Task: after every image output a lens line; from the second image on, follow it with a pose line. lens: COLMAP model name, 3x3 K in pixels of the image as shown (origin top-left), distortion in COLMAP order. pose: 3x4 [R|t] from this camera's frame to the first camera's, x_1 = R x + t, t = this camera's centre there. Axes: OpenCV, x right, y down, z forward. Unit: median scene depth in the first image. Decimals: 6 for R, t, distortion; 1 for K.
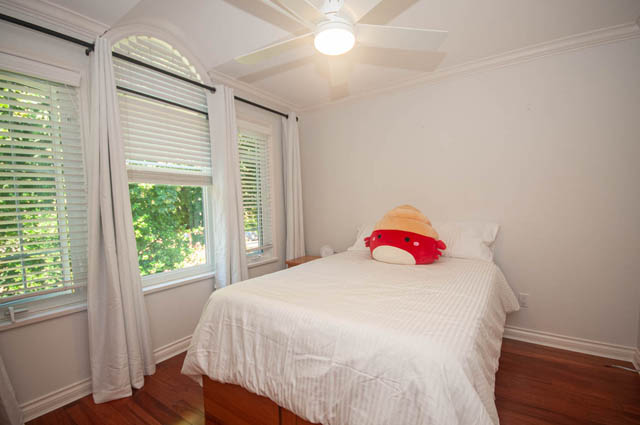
lens RADIAL K [[286.2, 0, 317.2], [0, 286.2, 217.6], [0, 0, 1]] dist [0.001819, 0.000315]
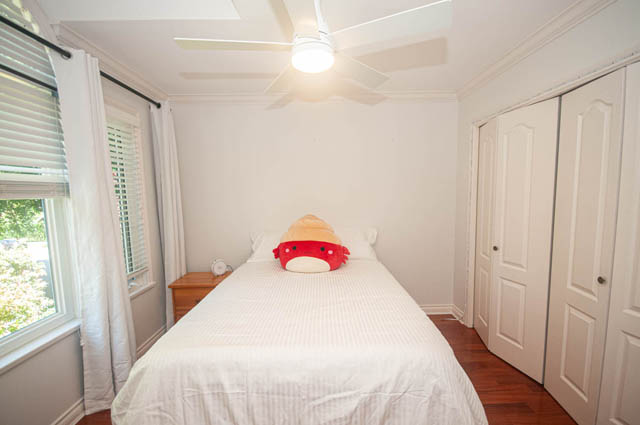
lens RADIAL K [[286.2, 0, 318.4], [0, 286.2, 211.7], [0, 0, 1]] dist [0.001819, 0.000315]
pose [[0.815358, -0.031642, 0.578092, -0.299780], [0.026538, 0.999498, 0.017278, -0.078897], [-0.578348, 0.001254, 0.815789, 0.116394]]
